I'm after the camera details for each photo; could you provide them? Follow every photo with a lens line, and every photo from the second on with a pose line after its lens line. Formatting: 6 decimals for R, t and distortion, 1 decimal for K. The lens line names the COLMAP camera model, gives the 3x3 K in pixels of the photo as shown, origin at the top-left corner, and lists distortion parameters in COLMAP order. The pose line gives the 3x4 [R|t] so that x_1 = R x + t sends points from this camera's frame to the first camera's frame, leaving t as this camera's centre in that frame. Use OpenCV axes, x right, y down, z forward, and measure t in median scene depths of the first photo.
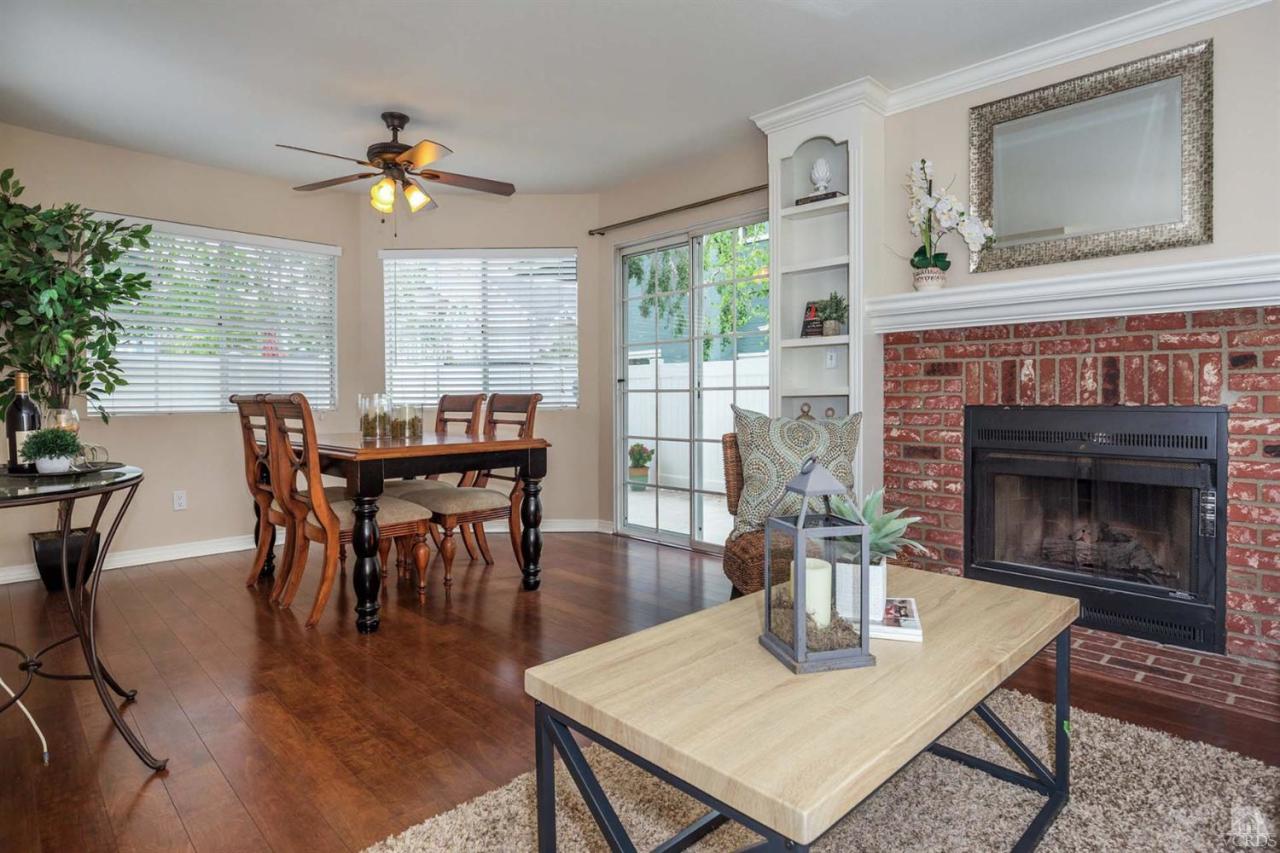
lens RADIAL K [[718.5, 0, 619.6], [0, 718.5, 403.1], [0, 0, 1]] dist [-0.021467, -0.002100]
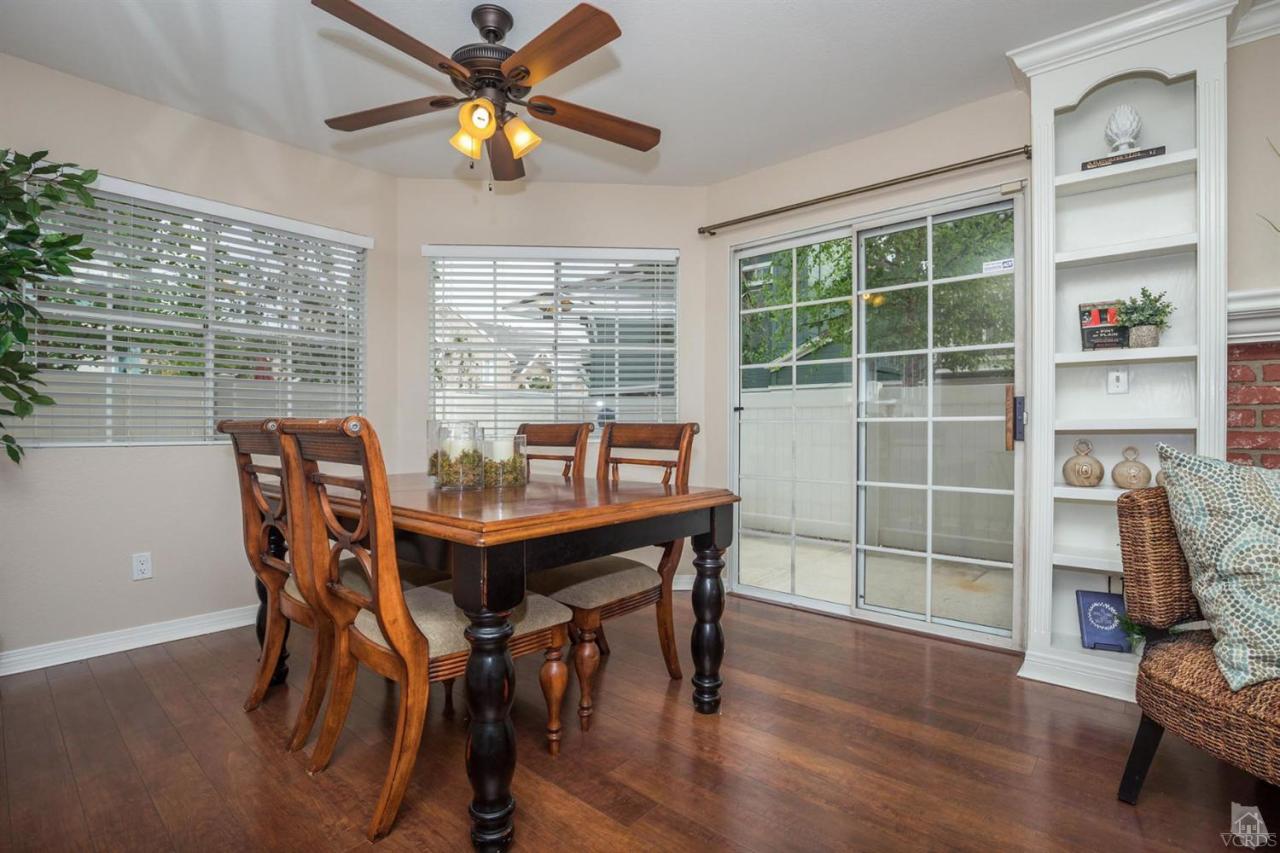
lens RADIAL K [[591.2, 0, 670.7], [0, 591.2, 430.7], [0, 0, 1]] dist [-0.022307, 0.000976]
pose [[0.987197, 0.008217, 0.159296, -0.298375], [-0.007577, 0.999961, -0.004624, -0.003767], [-0.159328, 0.003358, 0.987220, 0.545841]]
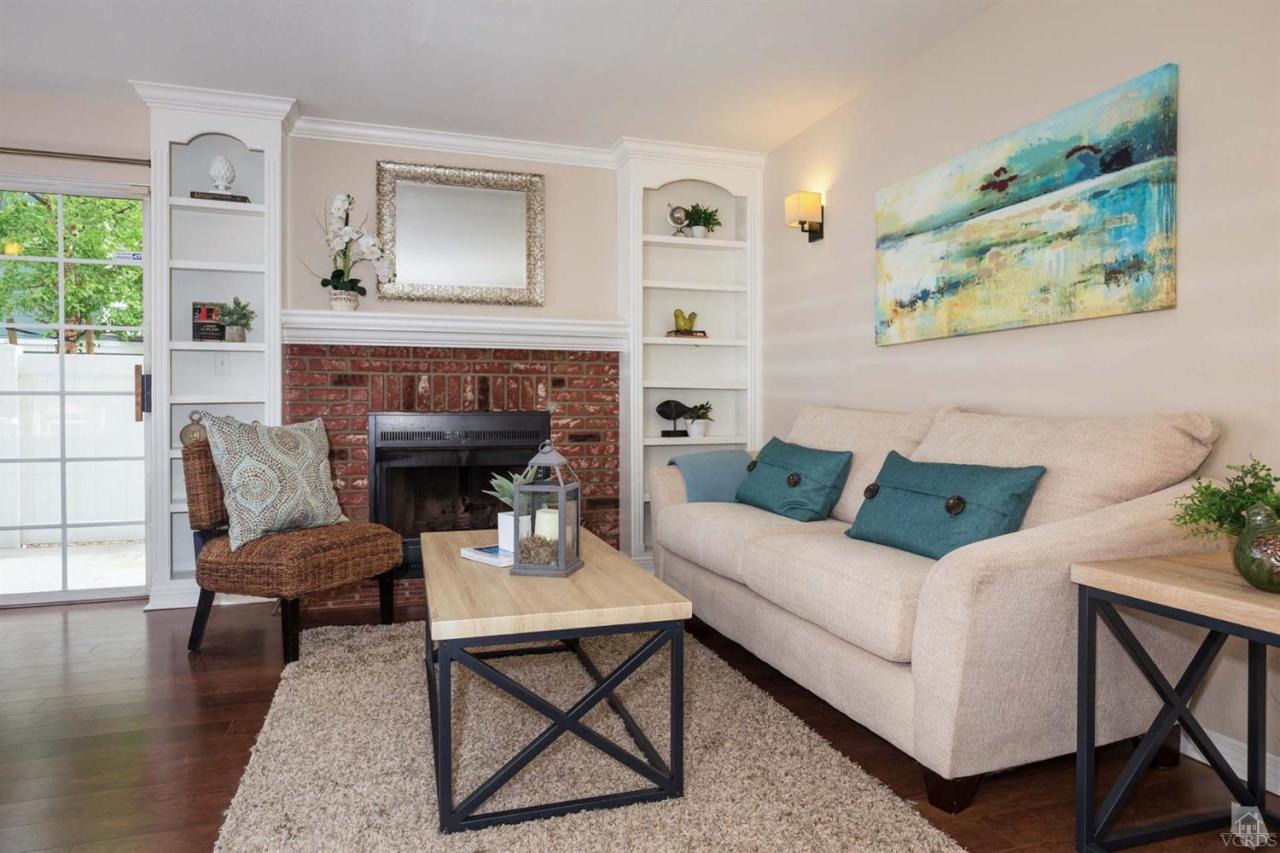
lens RADIAL K [[797.8, 0, 642.3], [0, 797.8, 416.6], [0, 0, 1]] dist [-0.007761, -0.002660]
pose [[0.429441, -0.007672, 0.903062, -0.492963], [0.005497, 0.999968, 0.005881, 0.005417], [-0.903078, 0.002438, 0.429469, 0.035946]]
